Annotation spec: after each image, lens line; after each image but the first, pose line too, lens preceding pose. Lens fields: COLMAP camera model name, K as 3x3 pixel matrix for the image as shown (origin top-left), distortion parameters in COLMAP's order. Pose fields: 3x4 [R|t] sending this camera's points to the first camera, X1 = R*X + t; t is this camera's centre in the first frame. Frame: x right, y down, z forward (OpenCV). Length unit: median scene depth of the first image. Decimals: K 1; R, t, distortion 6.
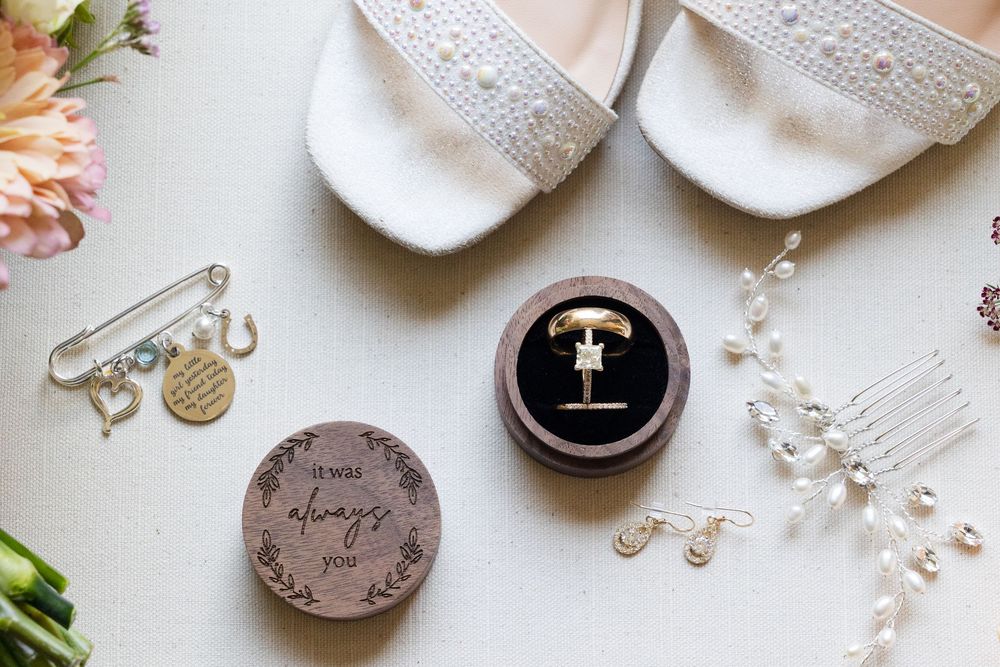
lens RADIAL K [[2938.0, 0, 500.8], [0, 2938.0, 332.5], [0, 0, 1]] dist [-0.092304, 0.000000]
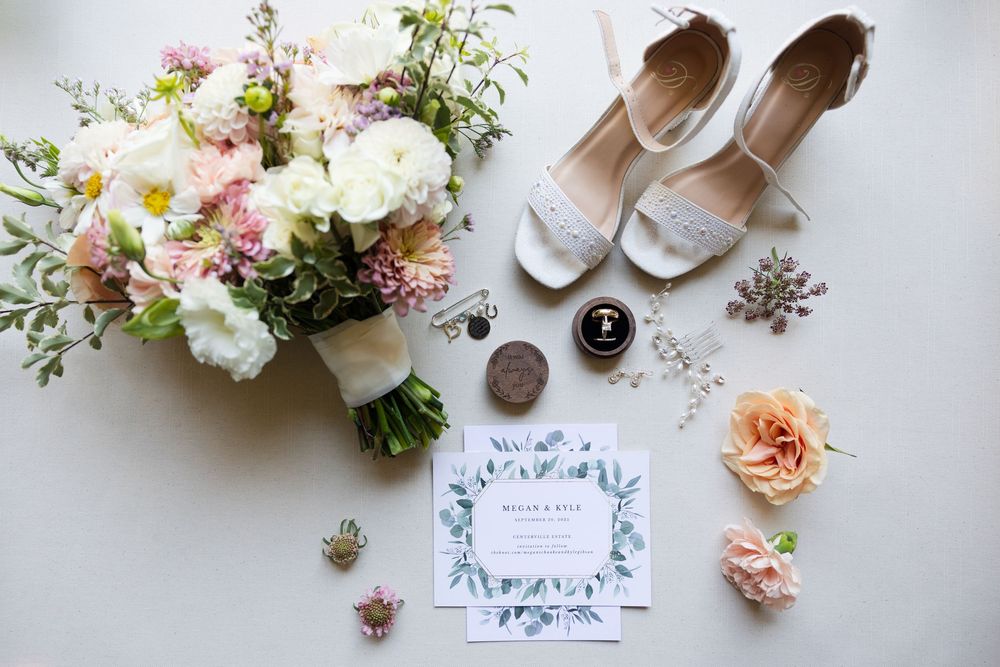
lens RADIAL K [[763.8, 0, 499.8], [0, 763.8, 337.4], [0, 0, 1]] dist [-0.008860, -0.000802]
pose [[0.999735, 0.018761, -0.013346, -0.069696], [-0.016795, 0.990755, 0.134621, -0.083905], [0.015748, -0.134361, 0.990807, 0.180504]]
